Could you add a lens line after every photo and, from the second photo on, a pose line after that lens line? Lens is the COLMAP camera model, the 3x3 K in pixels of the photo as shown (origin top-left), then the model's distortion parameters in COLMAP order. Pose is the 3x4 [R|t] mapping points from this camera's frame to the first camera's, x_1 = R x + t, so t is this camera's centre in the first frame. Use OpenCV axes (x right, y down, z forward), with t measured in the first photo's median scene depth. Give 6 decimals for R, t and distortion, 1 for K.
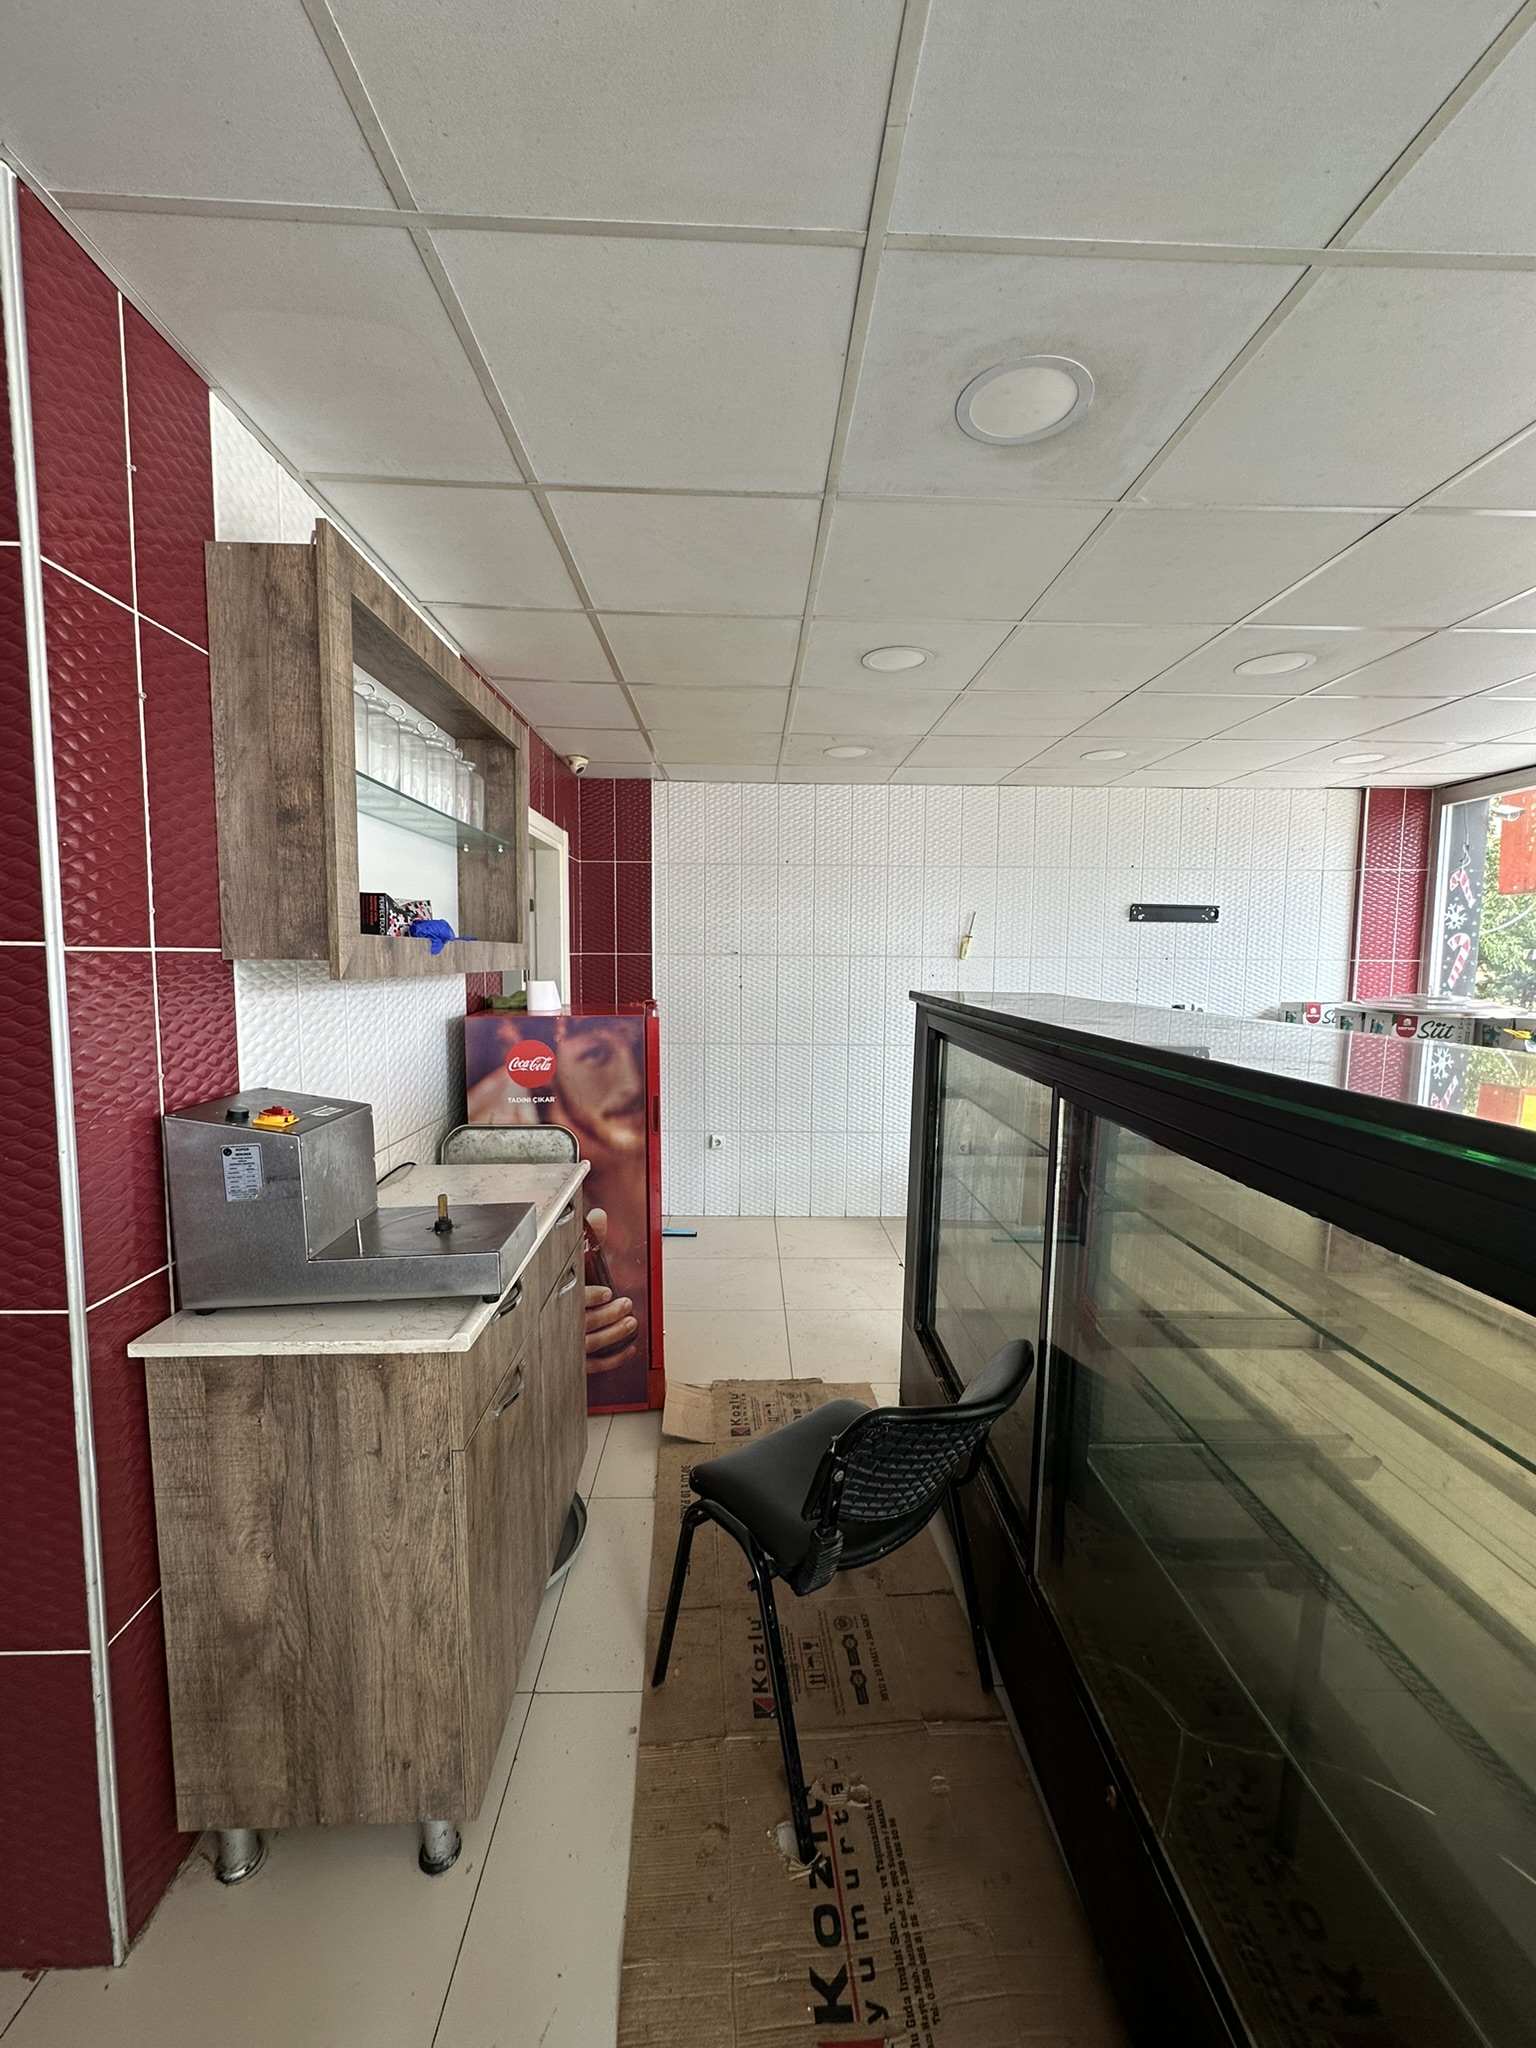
lens RADIAL K [[817.9, 0, 767.4], [0, 817.9, 1026.4], [0, 0, 1]] dist [-0.003178, 0.000896]
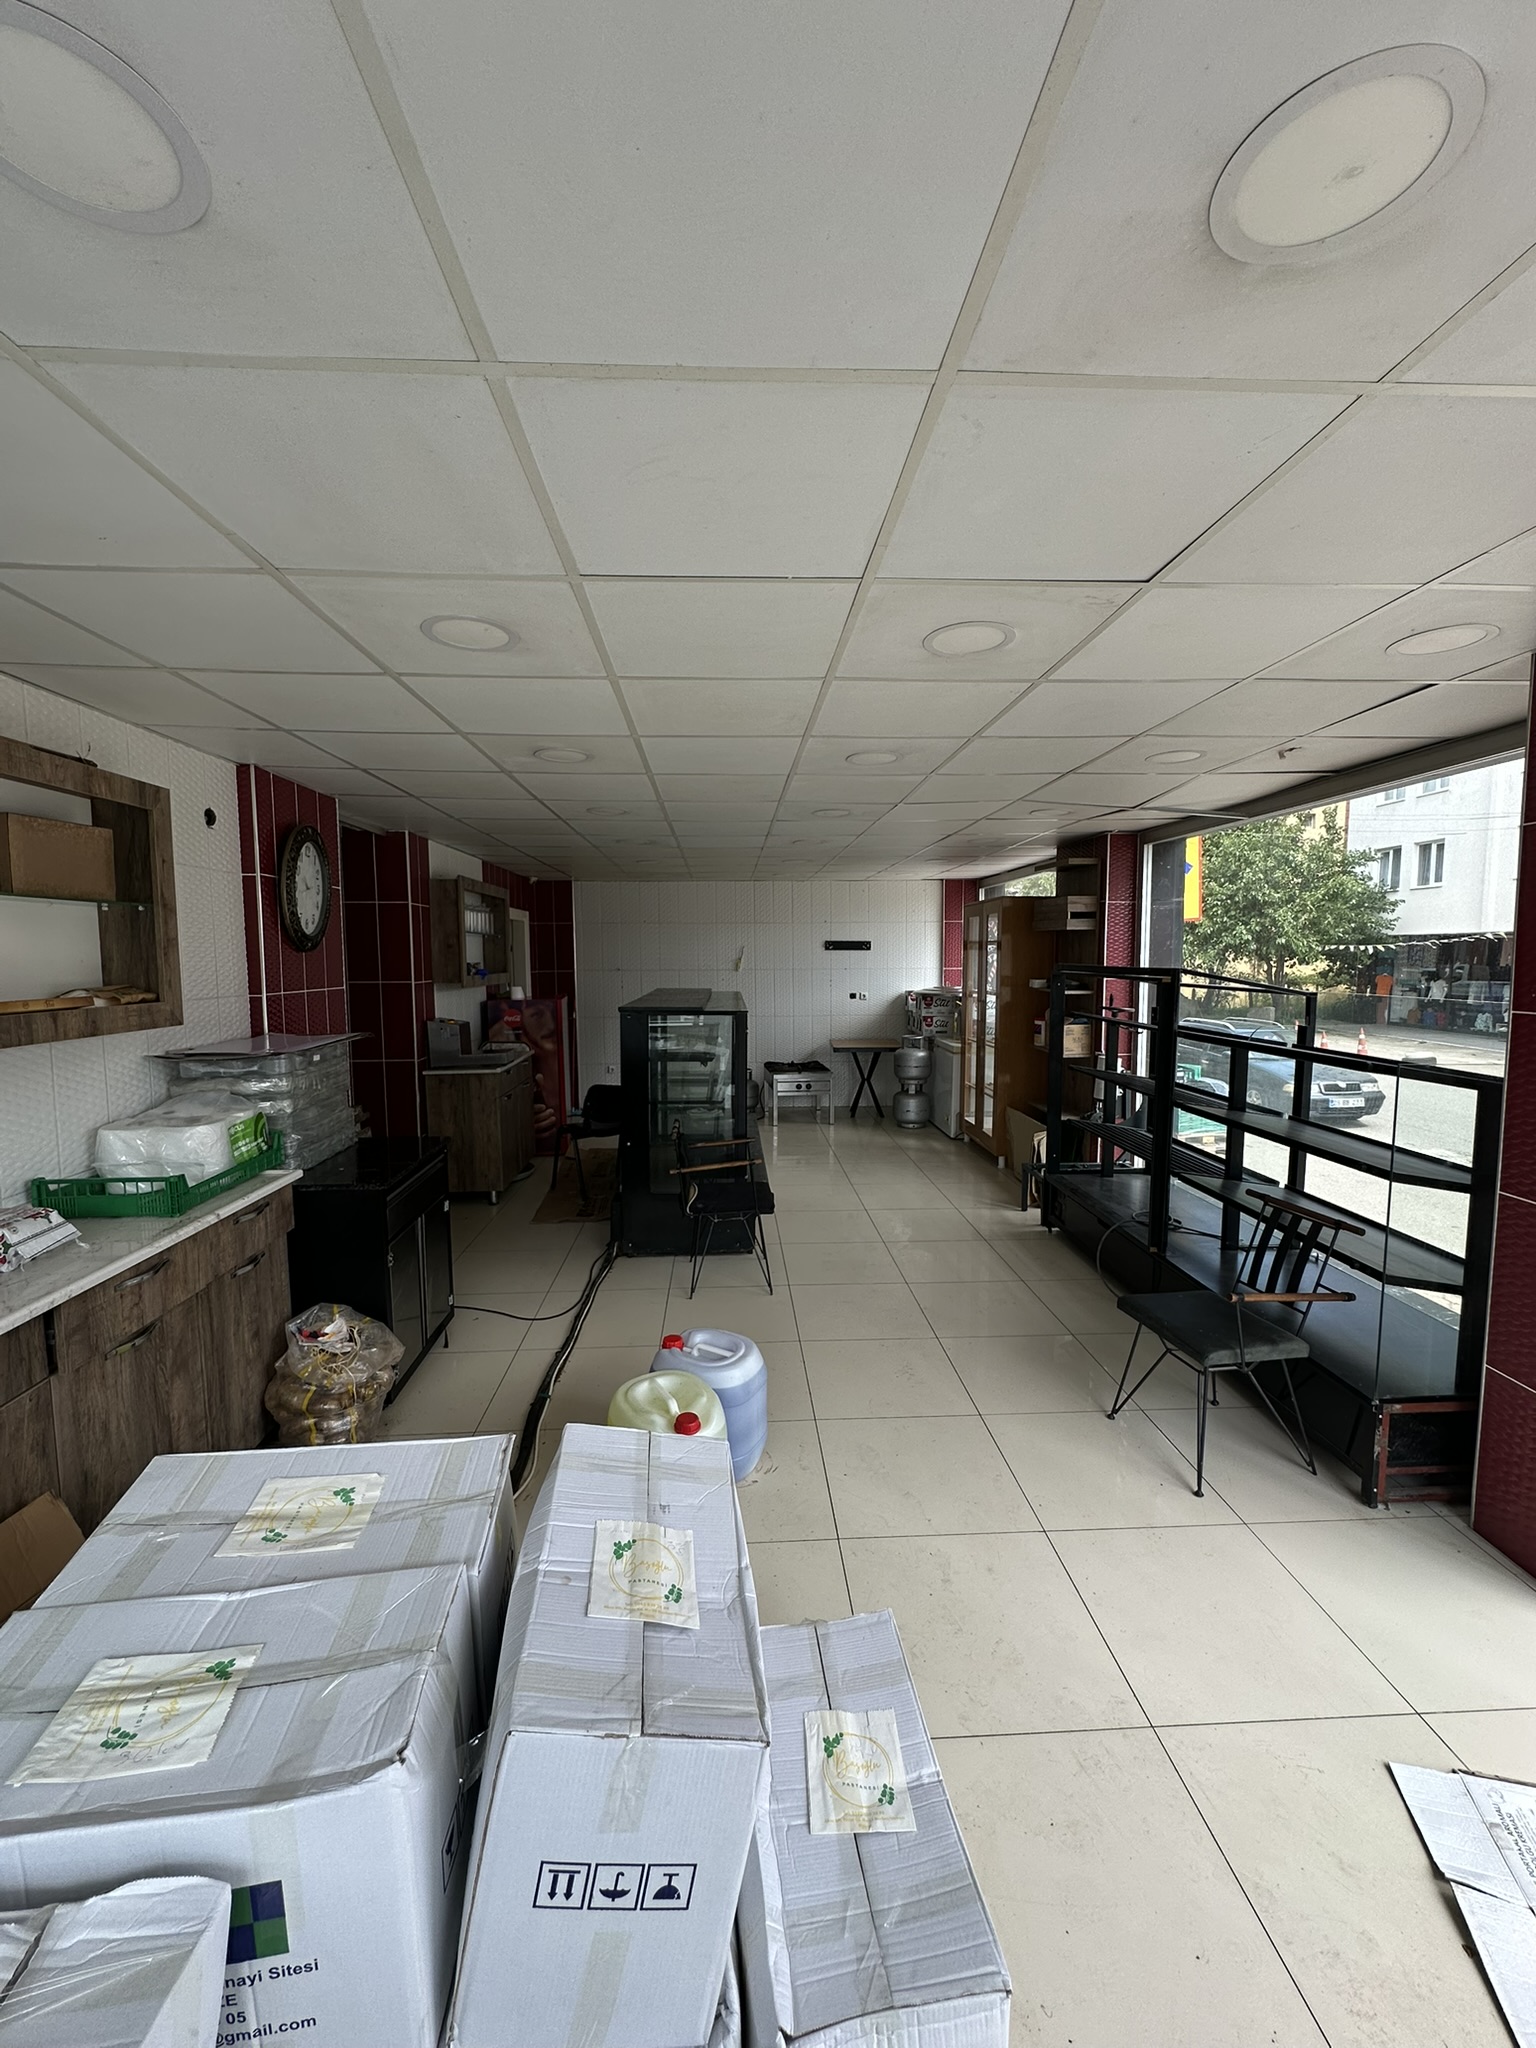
lens RADIAL K [[817.9, 0, 767.4], [0, 817.9, 1026.4], [0, 0, 1]] dist [-0.003178, 0.000896]
pose [[0.999549, -0.017236, 0.024606, 0.467766], [0.017175, 0.999849, 0.002722, 0.079465], [-0.024650, -0.002298, 0.999694, -1.659537]]
